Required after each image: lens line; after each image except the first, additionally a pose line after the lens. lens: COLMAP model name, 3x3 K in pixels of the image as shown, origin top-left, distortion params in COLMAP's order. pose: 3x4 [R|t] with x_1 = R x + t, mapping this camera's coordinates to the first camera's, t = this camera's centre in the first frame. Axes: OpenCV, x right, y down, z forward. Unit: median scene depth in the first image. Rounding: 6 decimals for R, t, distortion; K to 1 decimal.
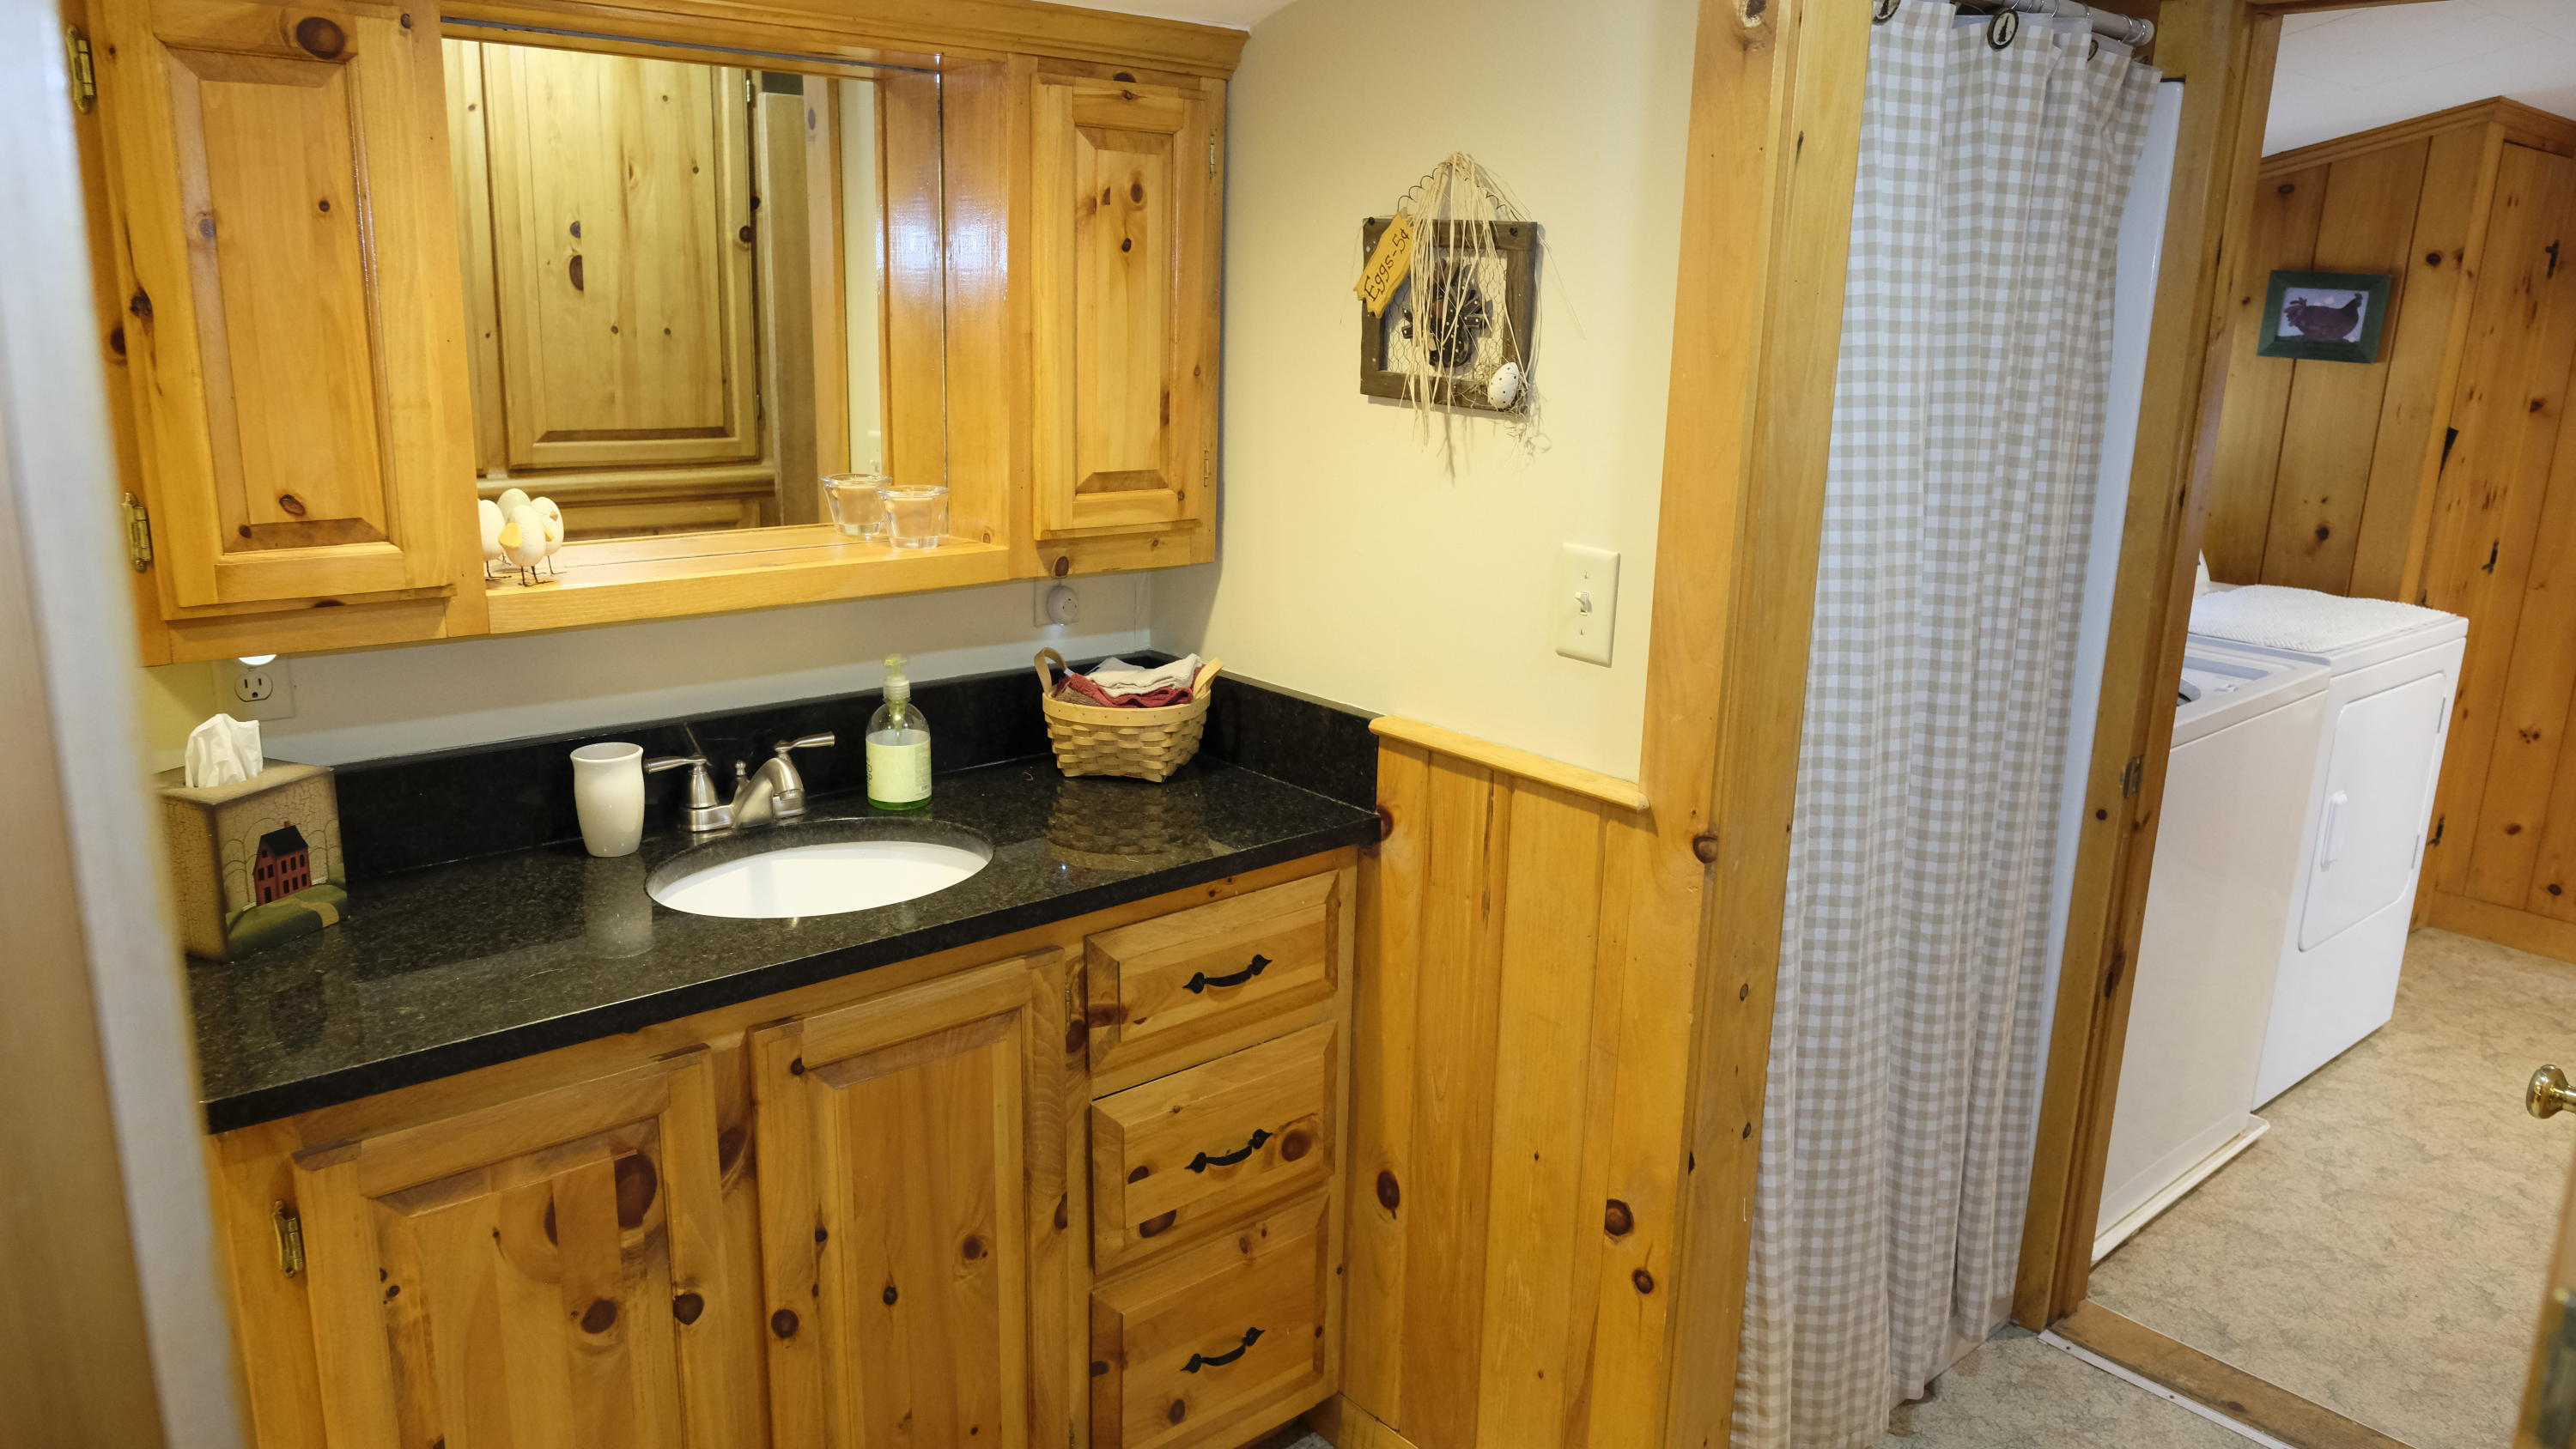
lens RADIAL K [[1763.1, 0, 1287.3], [0, 1763.1, 719.7], [0, 0, 1]] dist [-0.034137, 0.028707]
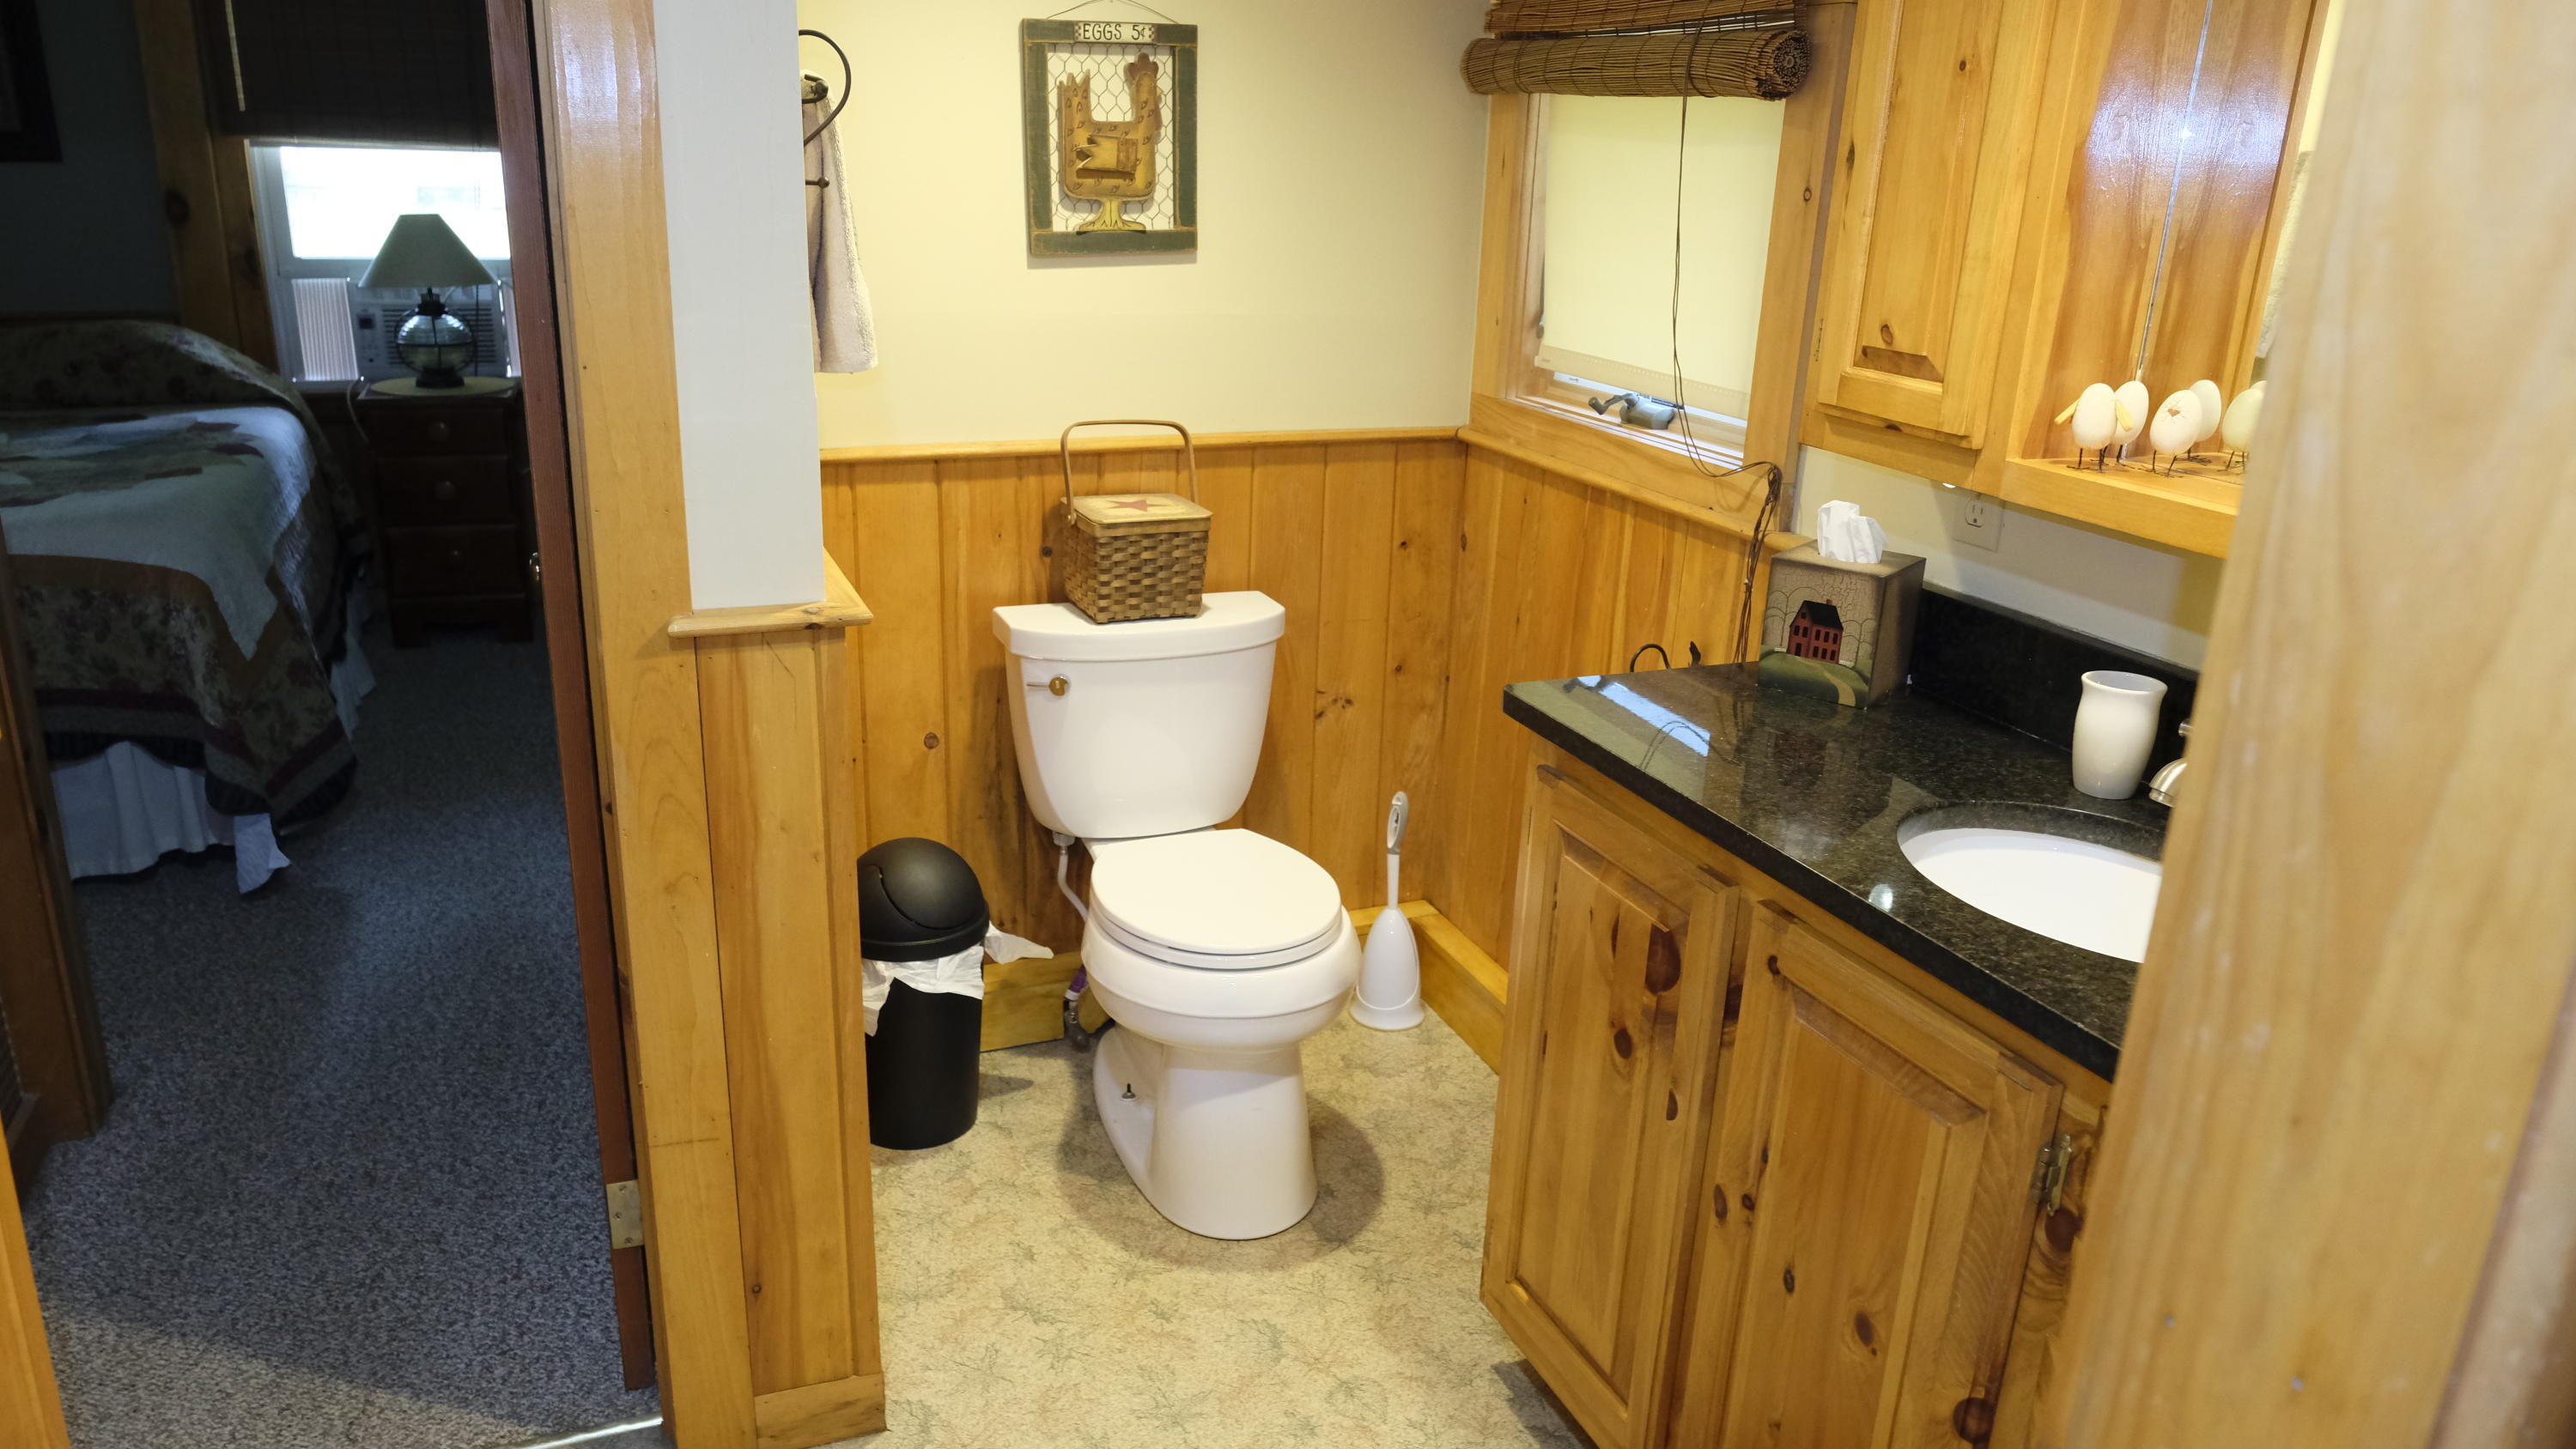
lens RADIAL K [[1763.1, 0, 1273.2], [0, 1763.1, 727.3], [0, 0, 1]] dist [-0.034137, 0.028707]
pose [[-0.323139, 0.266050, -0.908184, 0.660825], [-0.268490, 0.894462, 0.357562, -0.190858], [0.907466, 0.359381, -0.217604, 0.953858]]
